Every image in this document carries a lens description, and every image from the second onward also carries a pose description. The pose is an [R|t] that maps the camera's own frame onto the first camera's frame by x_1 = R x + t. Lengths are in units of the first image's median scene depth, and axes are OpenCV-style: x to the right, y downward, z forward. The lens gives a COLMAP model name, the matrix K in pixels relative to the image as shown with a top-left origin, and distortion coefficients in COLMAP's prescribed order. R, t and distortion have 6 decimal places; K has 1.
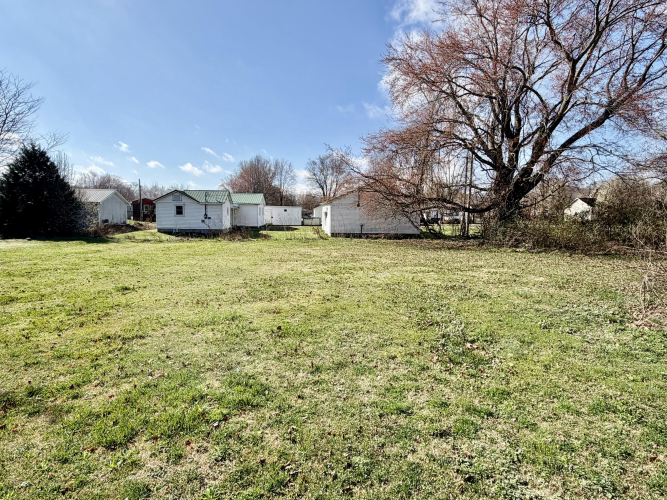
lens RADIAL K [[366.7, 0, 333.5], [0, 366.7, 250.0], [0, 0, 1]] dist [0.003488, 0.000713]
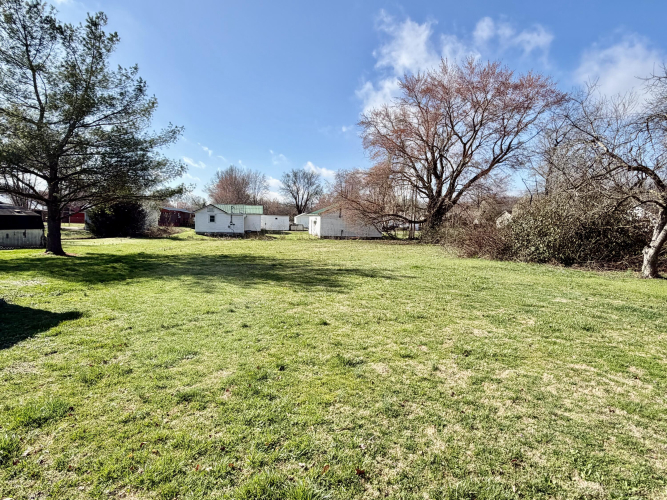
lens RADIAL K [[366.7, 0, 333.5], [0, 366.7, 250.0], [0, 0, 1]] dist [0.003488, 0.000713]
pose [[0.993813, 0.003988, 0.110997, -0.117911], [-0.002194, 0.999865, -0.016277, 0.031631], [-0.111047, 0.015933, 0.993687, -0.426398]]
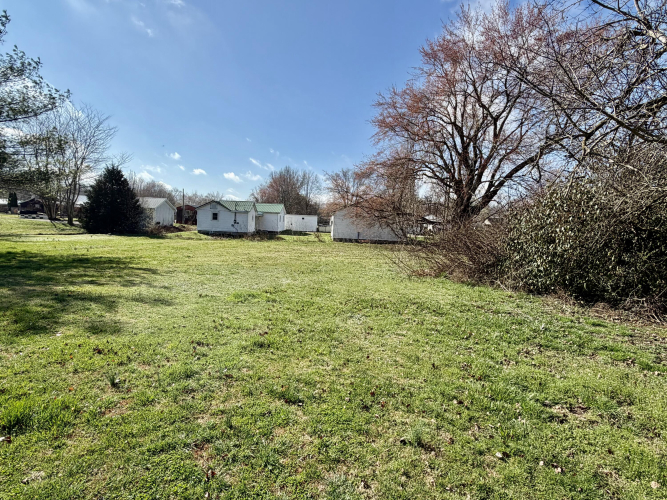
lens RADIAL K [[366.7, 0, 333.5], [0, 366.7, 250.0], [0, 0, 1]] dist [0.003488, 0.000713]
pose [[0.996140, 0.036151, -0.079984, 0.095600], [-0.037928, 0.999064, -0.020812, 0.019318], [0.079157, 0.023765, 0.996579, -0.233421]]
